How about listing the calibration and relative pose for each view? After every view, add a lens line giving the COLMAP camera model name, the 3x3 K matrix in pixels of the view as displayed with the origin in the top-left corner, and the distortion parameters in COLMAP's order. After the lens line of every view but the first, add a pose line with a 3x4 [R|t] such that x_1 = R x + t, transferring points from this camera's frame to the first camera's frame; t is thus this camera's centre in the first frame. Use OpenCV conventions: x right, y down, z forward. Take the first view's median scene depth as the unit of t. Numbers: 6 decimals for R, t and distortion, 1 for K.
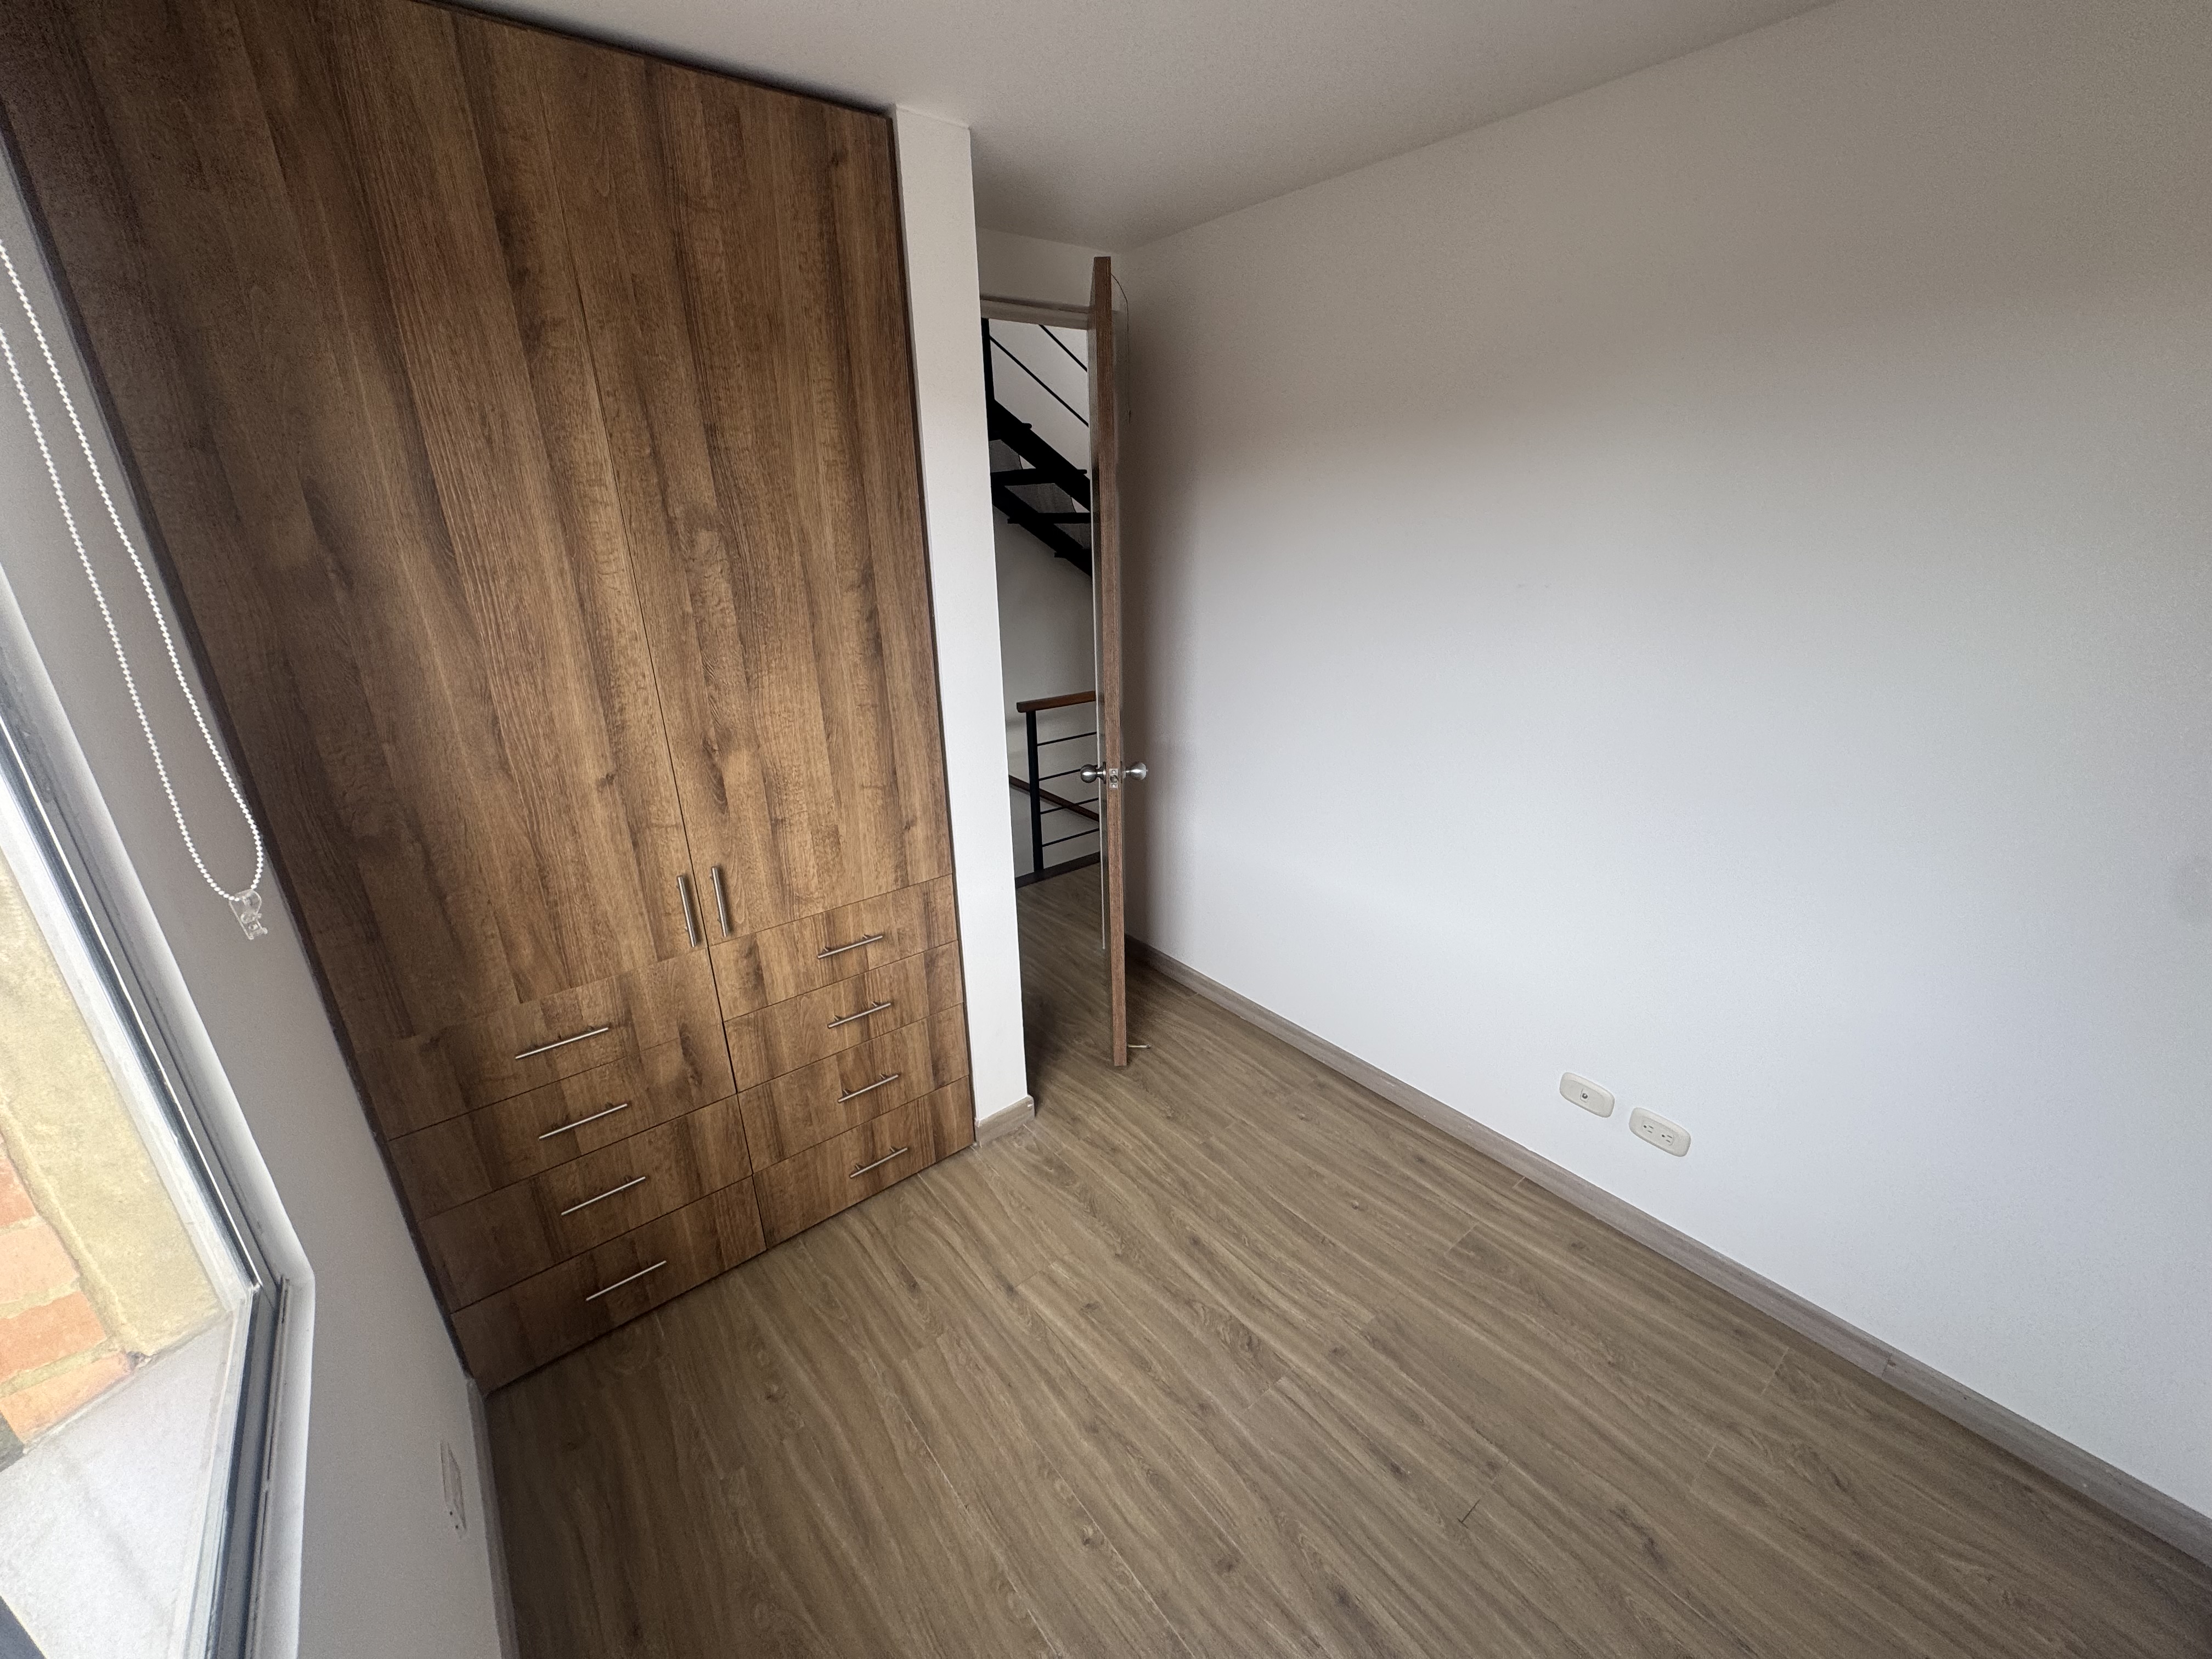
lens RADIAL K [[875.8, 0, 1113.9], [0, 875.8, 832.3], [0, 0, 1]] dist [-0.003569, -0.000119]
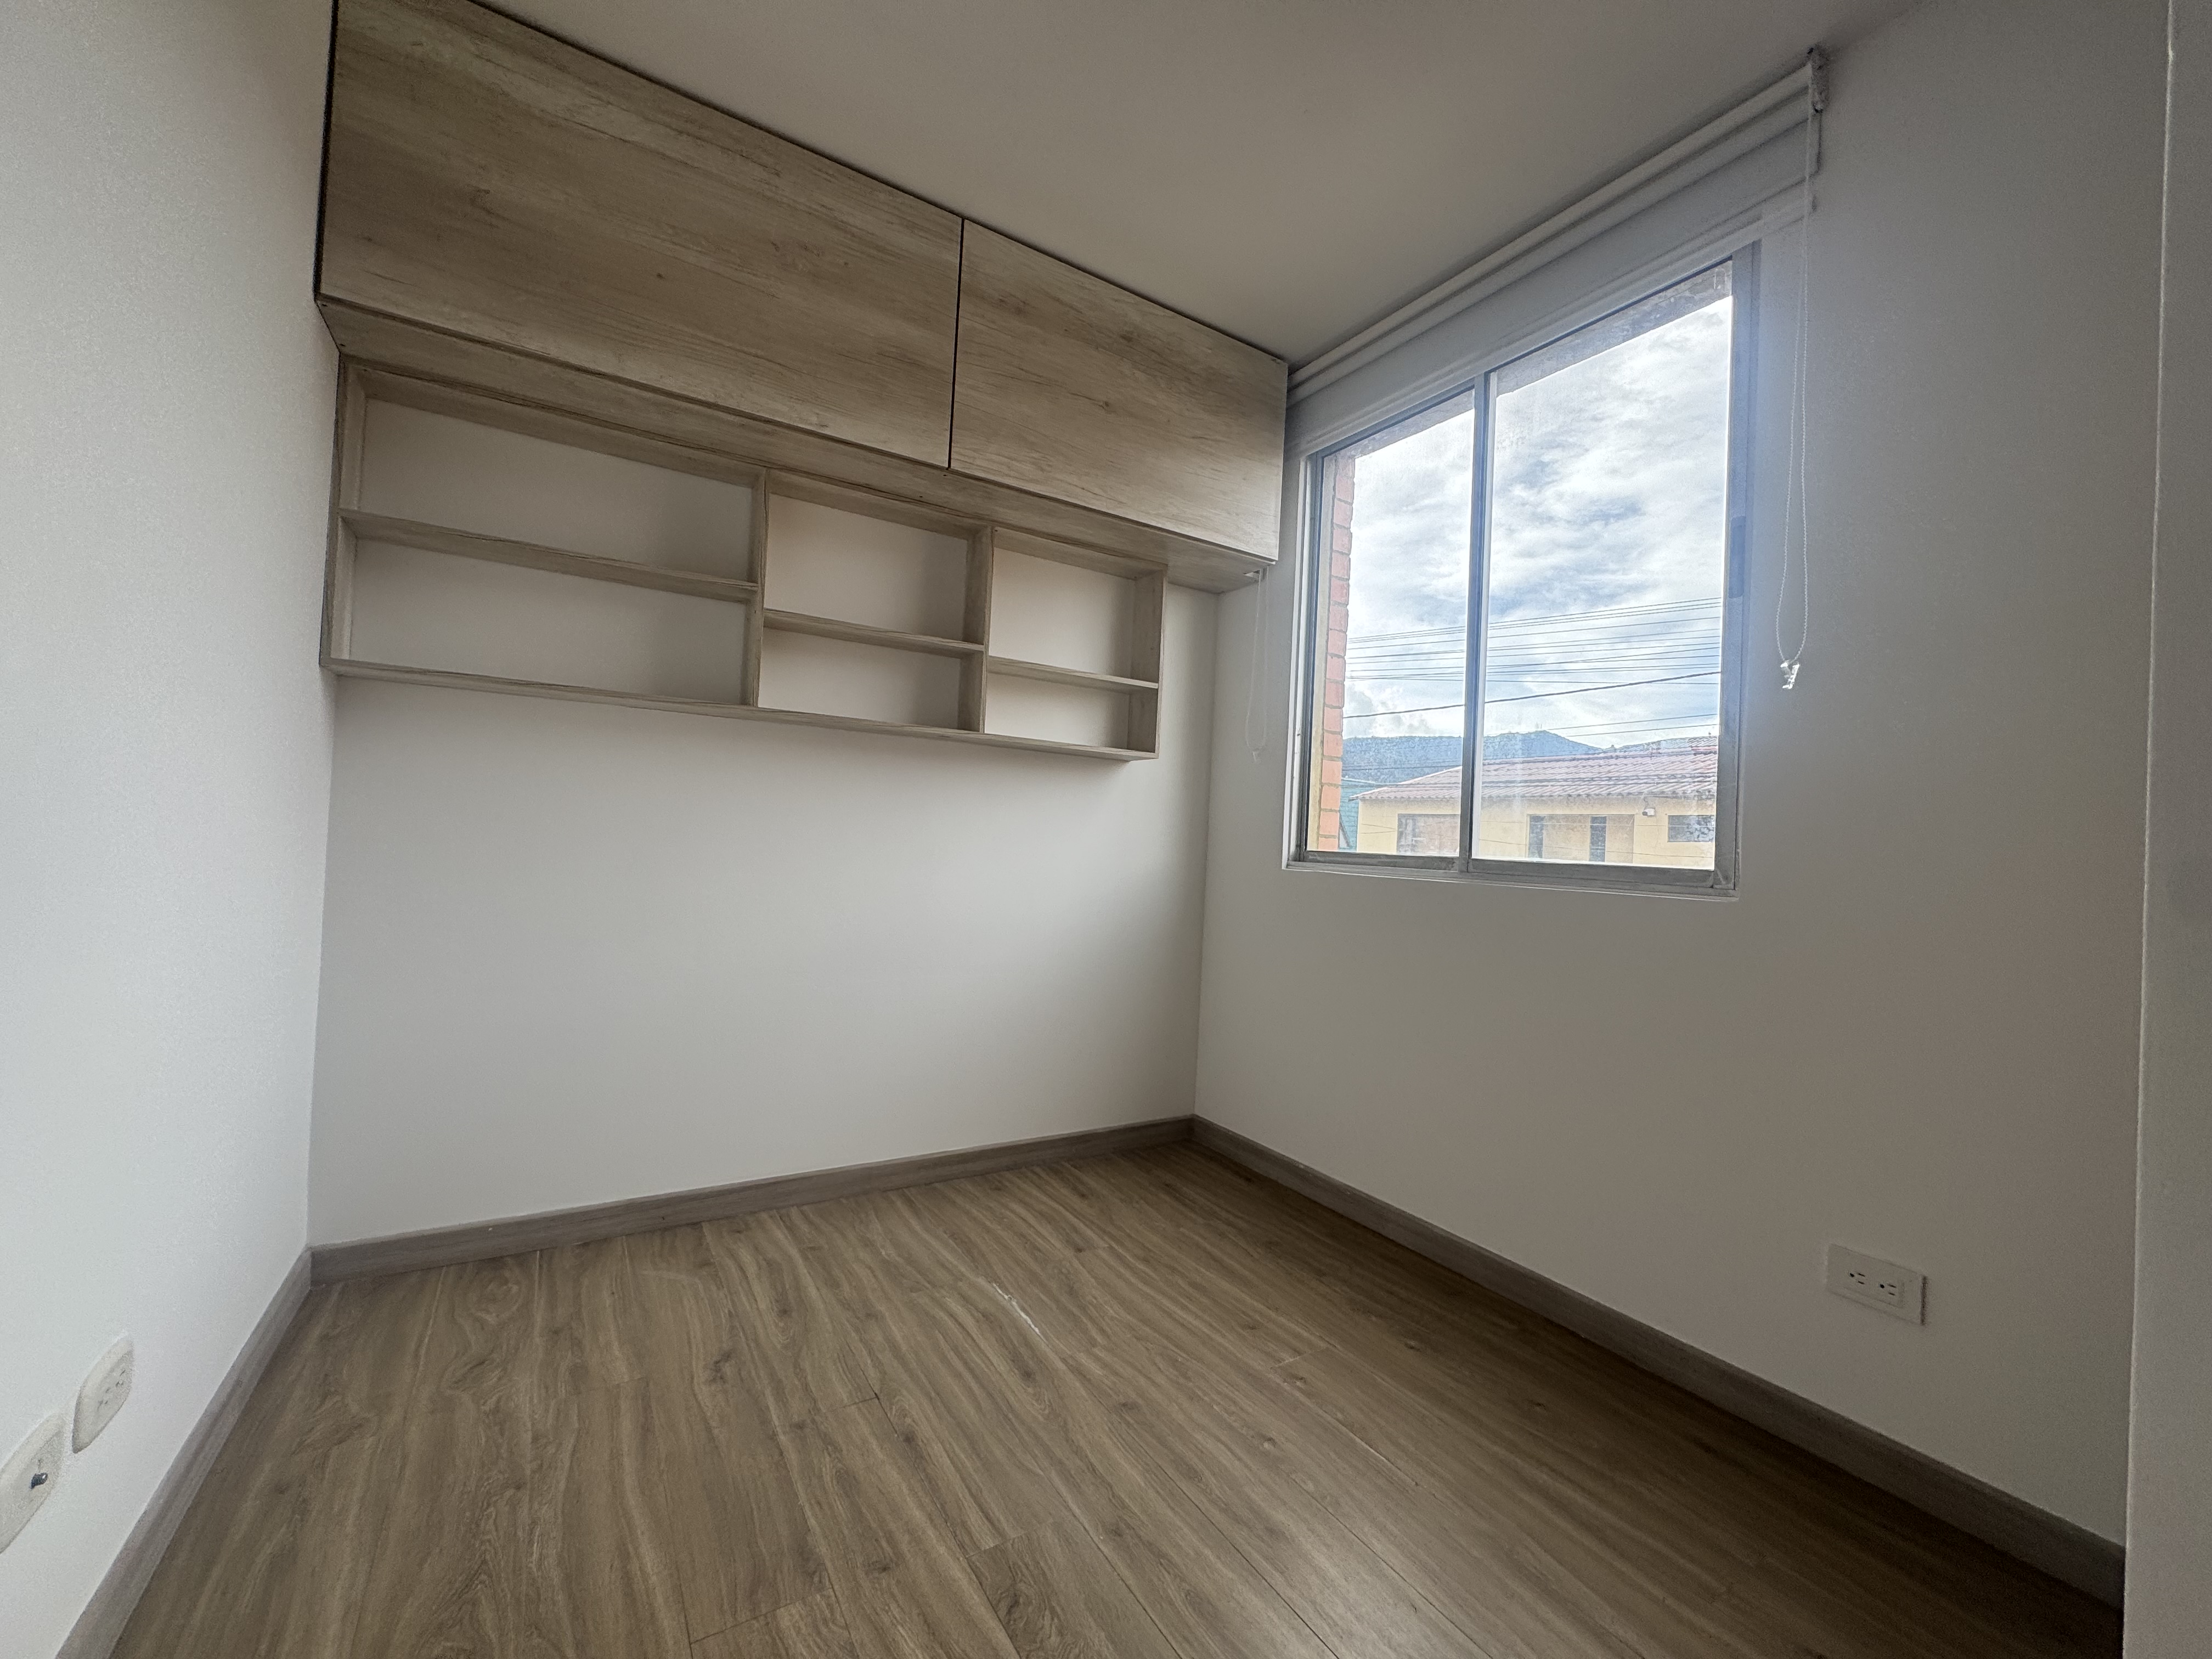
lens RADIAL K [[875.8, 0, 1102.5], [0, 875.8, 821.6], [0, 0, 1]] dist [-0.003569, -0.000119]
pose [[-0.990962, -0.023532, 0.132060, 0.011470], [0.021322, 0.944343, 0.328272, -0.037847], [-0.132435, 0.328121, -0.935306, 0.503272]]
